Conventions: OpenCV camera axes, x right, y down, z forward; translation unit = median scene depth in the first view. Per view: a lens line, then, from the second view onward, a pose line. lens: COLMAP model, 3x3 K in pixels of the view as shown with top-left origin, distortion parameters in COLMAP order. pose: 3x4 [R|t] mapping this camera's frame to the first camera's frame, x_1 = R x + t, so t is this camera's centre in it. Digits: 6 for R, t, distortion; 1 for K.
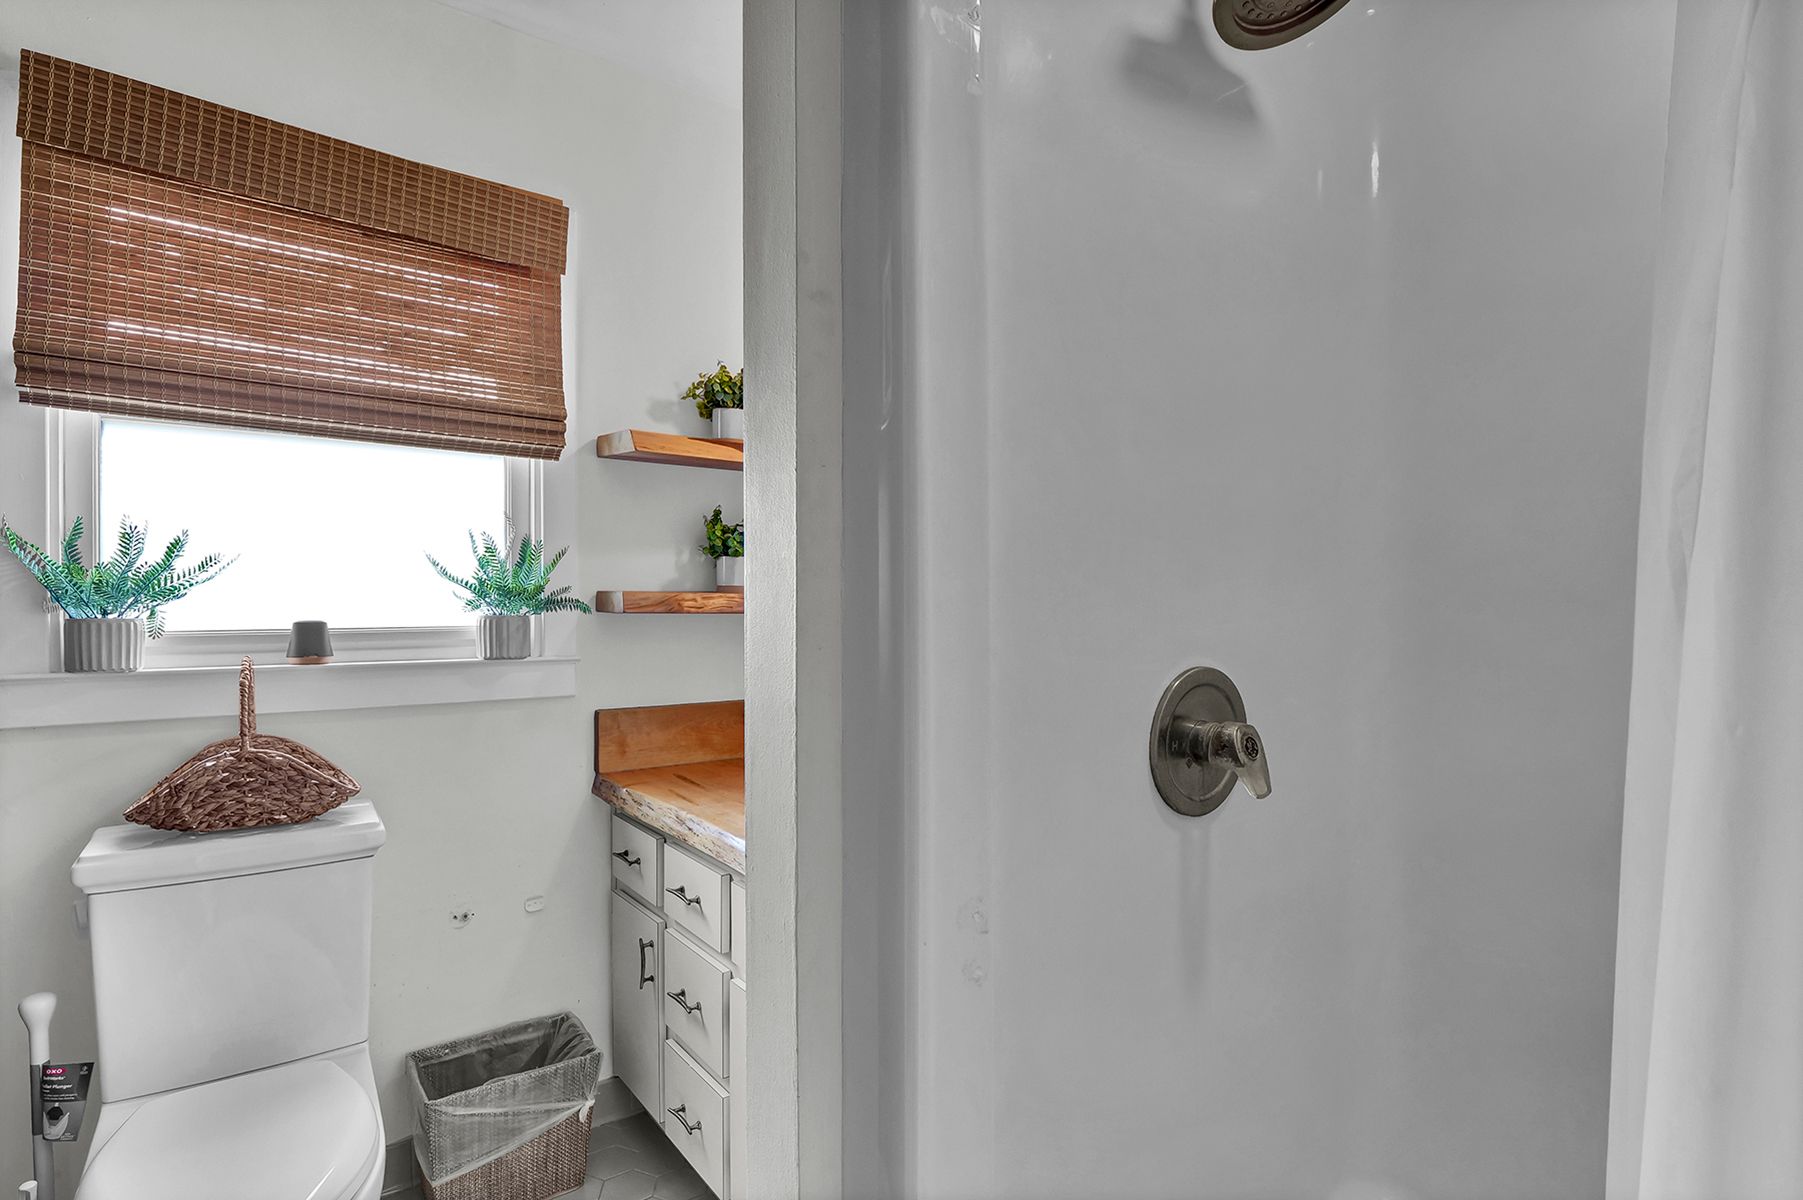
lens RADIAL K [[890.9, 0, 905.0], [0, 890.9, 609.9], [0, 0, 1]] dist [-0.024992, 0.004922]
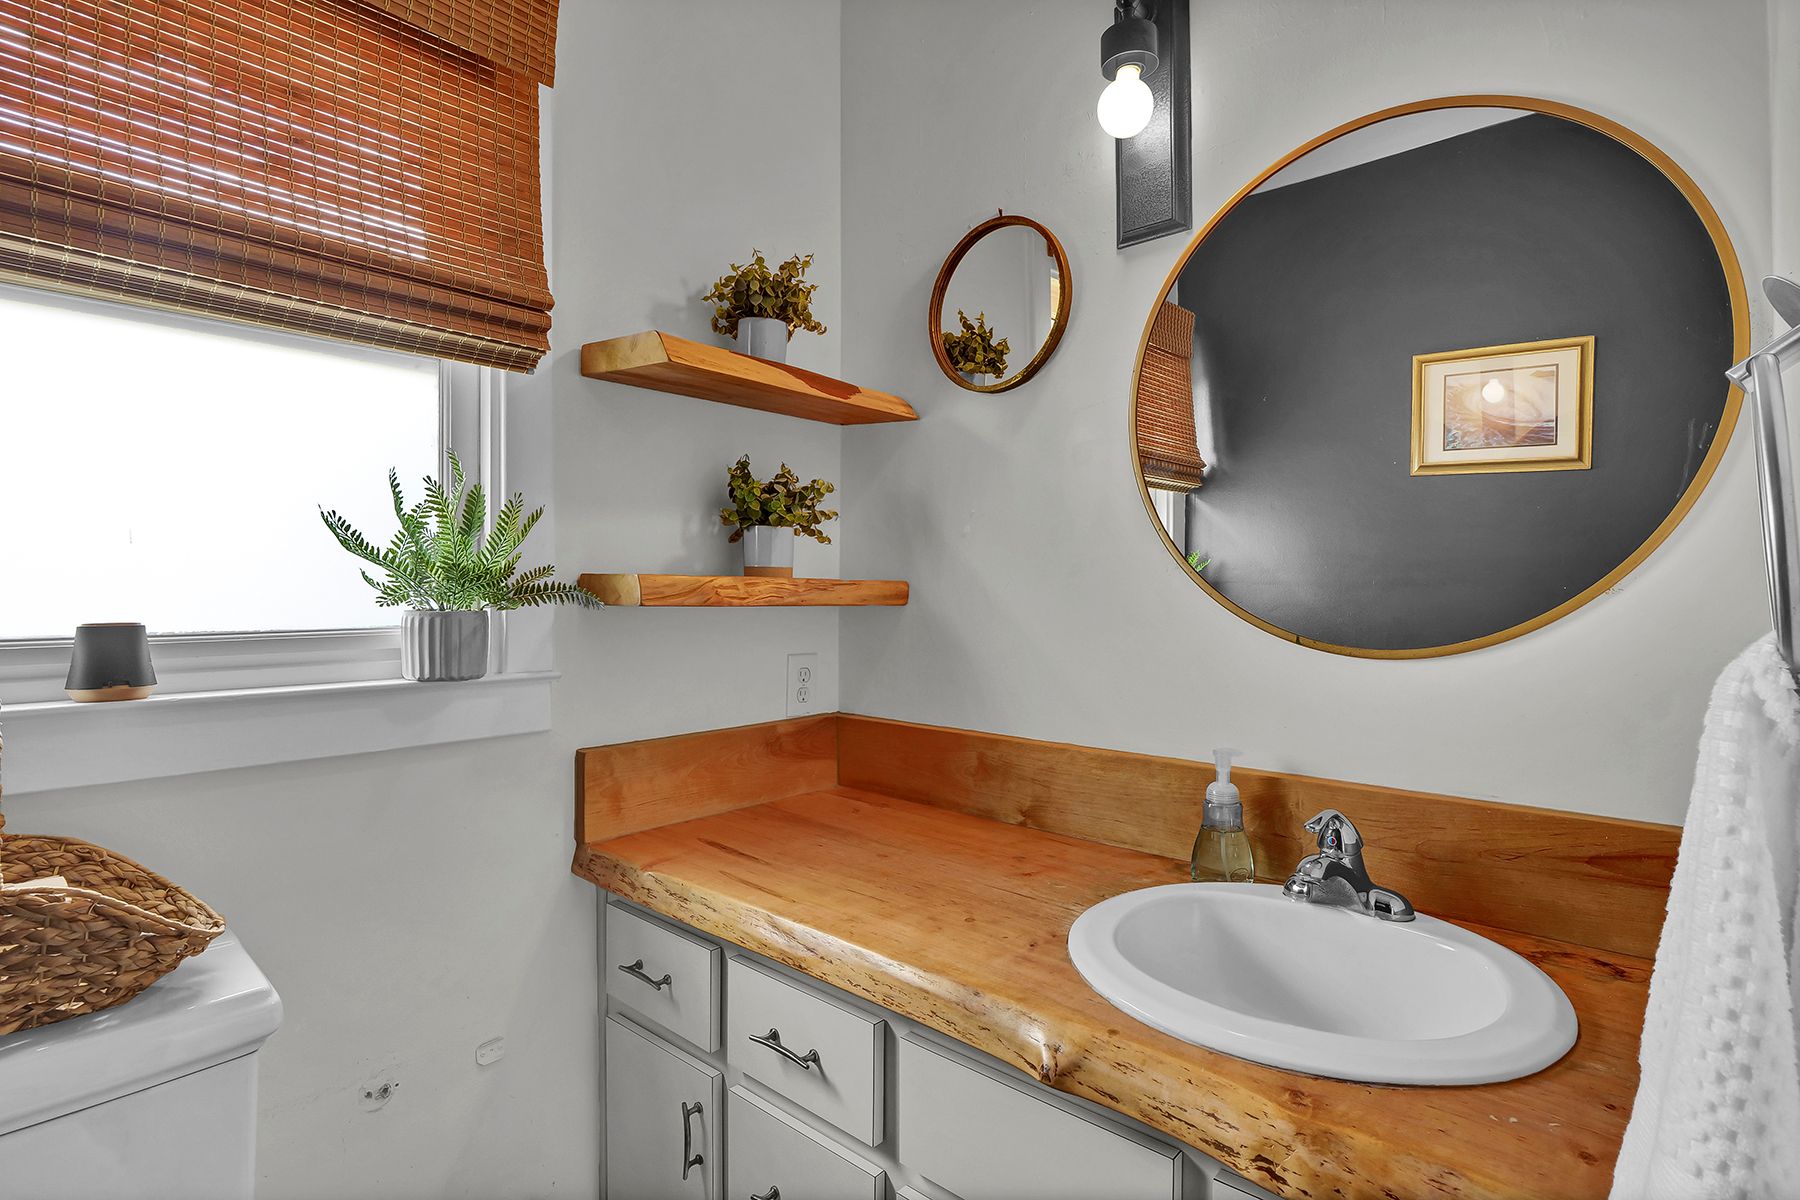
lens RADIAL K [[889.5, 0, 899.6], [0, 889.5, 591.2], [0, 0, 1]] dist [-0.024992, 0.004922]
pose [[0.980380, 0.002189, 0.197107, -0.263570], [-0.001732, 0.999995, -0.002489, -0.006830], [-0.197111, 0.002099, 0.980379, 0.318205]]
